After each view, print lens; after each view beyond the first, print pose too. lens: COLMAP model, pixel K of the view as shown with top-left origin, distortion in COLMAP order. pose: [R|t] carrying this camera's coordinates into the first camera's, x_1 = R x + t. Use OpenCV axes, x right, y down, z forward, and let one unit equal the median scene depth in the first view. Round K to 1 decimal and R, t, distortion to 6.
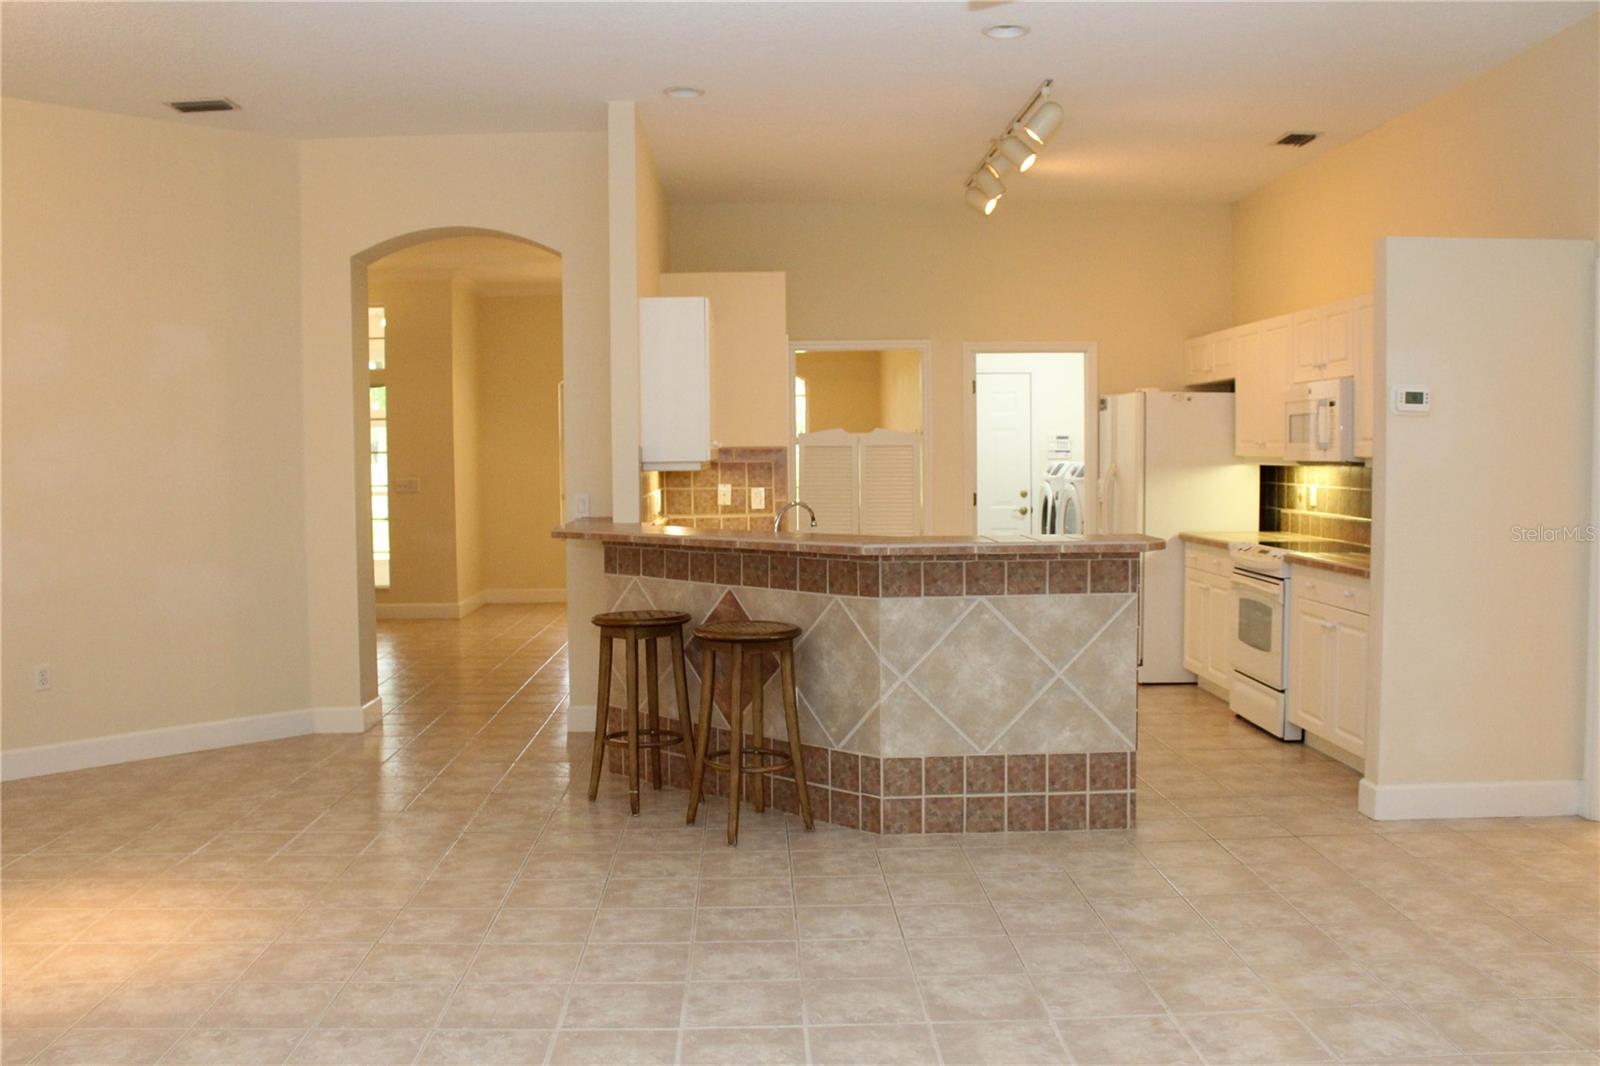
lens RADIAL K [[1339.8, 0, 782.0], [0, 1339.8, 534.4], [0, 0, 1]] dist [-0.160938, 0.130815]
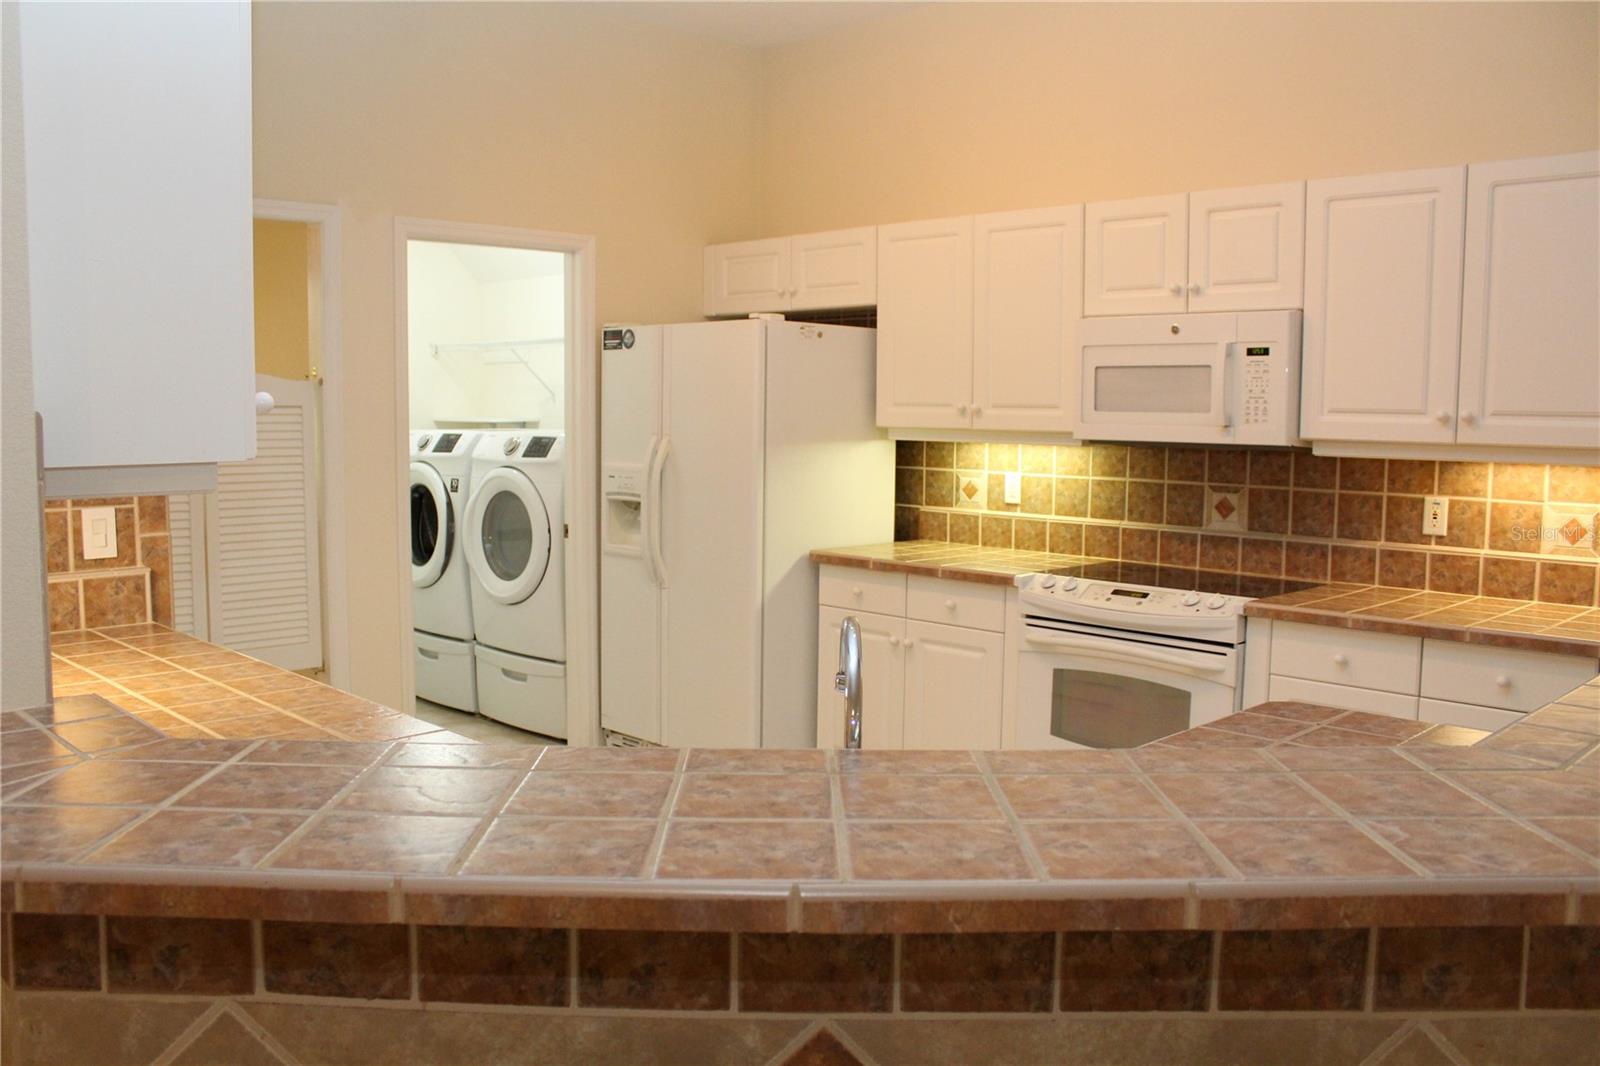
lens RADIAL K [[1339.8, 0, 782.0], [0, 1339.8, 534.4], [0, 0, 1]] dist [-0.160938, 0.130815]
pose [[0.736105, -0.052362, 0.674839, -0.132459], [0.027828, 0.998501, 0.047121, -0.039295], [-0.676295, -0.015906, 0.736459, 0.551127]]
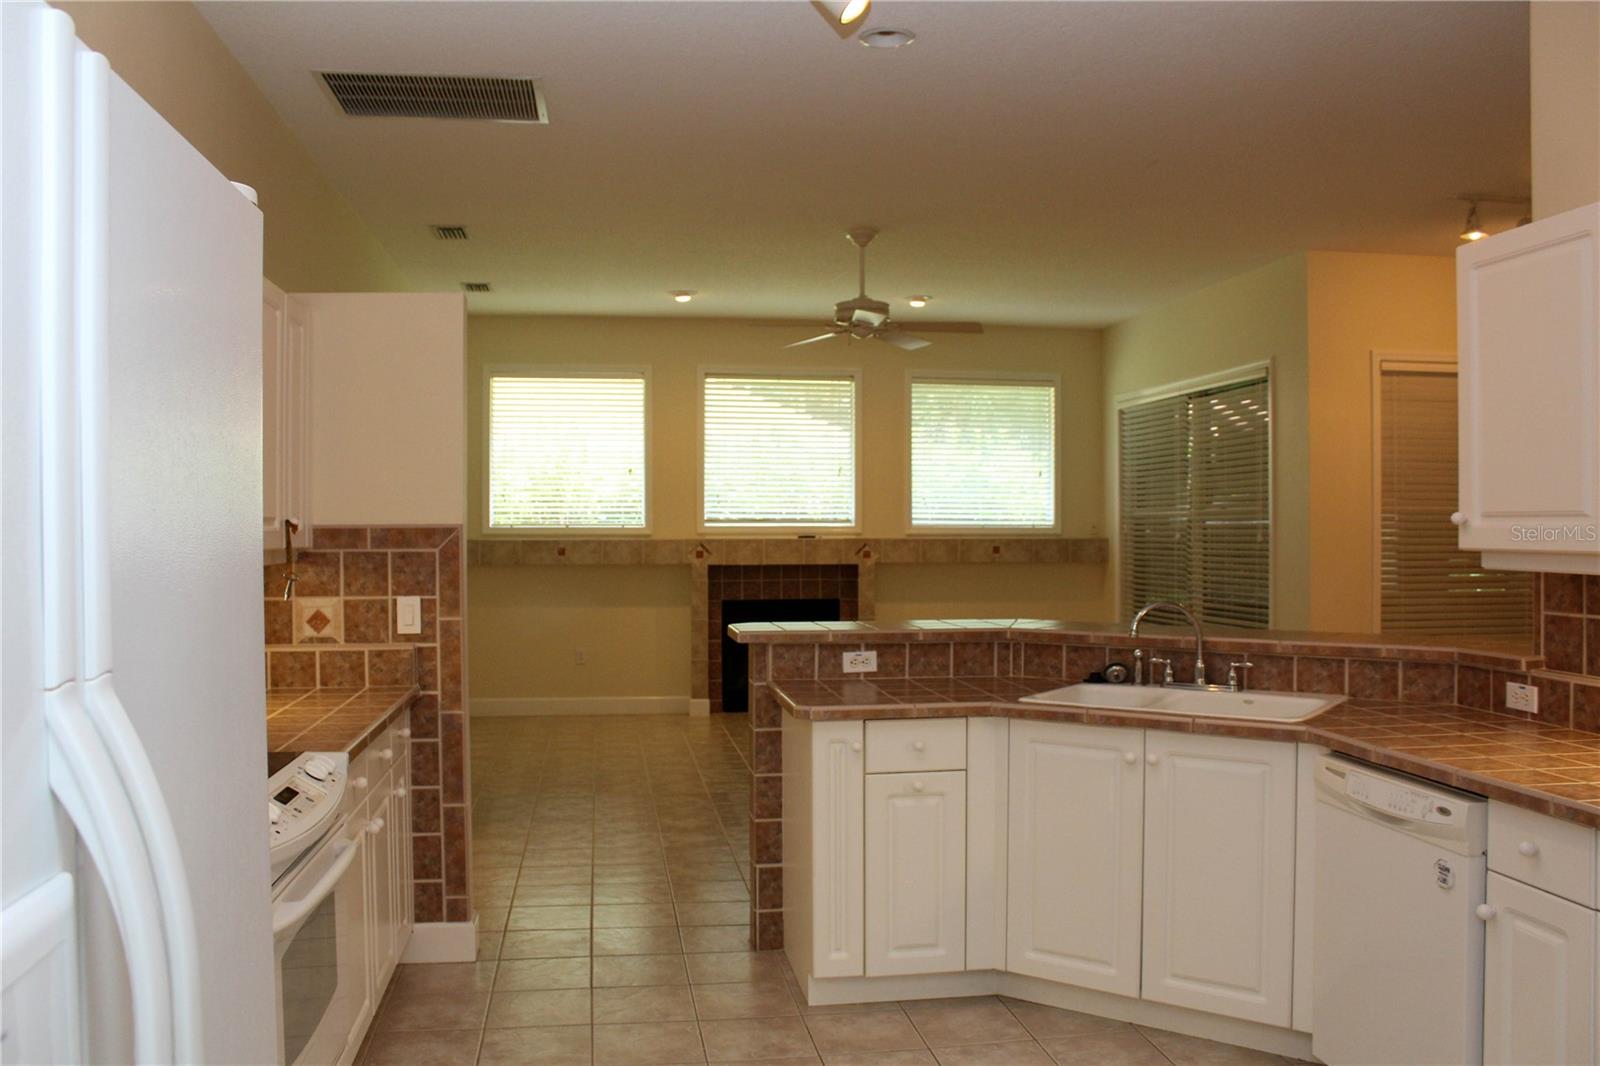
lens RADIAL K [[1339.8, 0, 782.0], [0, 1339.8, 534.4], [0, 0, 1]] dist [-0.160938, 0.130815]
pose [[0.993870, -0.001005, 0.110547, 0.075992], [0.006002, 0.998974, -0.044878, -0.034815], [-0.110388, 0.045266, 0.992857, 0.421907]]
